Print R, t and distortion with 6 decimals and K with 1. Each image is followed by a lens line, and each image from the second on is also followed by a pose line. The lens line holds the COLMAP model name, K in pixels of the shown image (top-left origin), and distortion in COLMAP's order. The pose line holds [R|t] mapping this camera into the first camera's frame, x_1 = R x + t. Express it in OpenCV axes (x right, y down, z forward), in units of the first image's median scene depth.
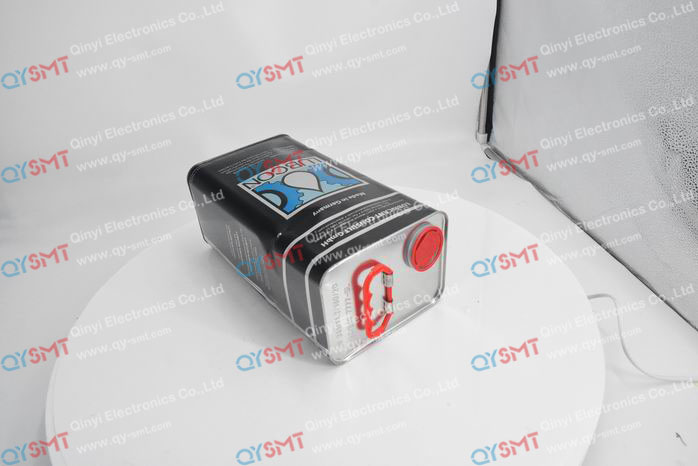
lens RADIAL K [[494.4, 0, 349.5], [0, 494.4, 233.1], [0, 0, 1]] dist [-0.000654, 0.000153]
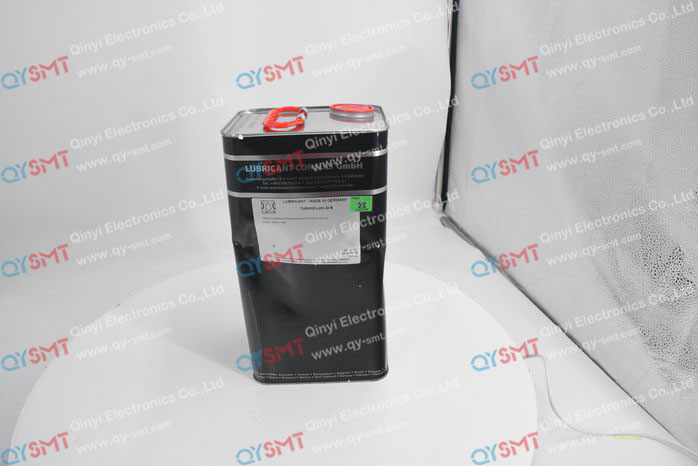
lens RADIAL K [[494.4, 0, 349.4], [0, 494.4, 232.7], [0, 0, 1]] dist [-0.000654, 0.000153]
pose [[1.000000, 0.000180, -0.000055, -0.000301], [-0.000180, 1.000000, -0.000266, -1.268903], [0.000055, 0.000266, 1.000000, -0.000236]]
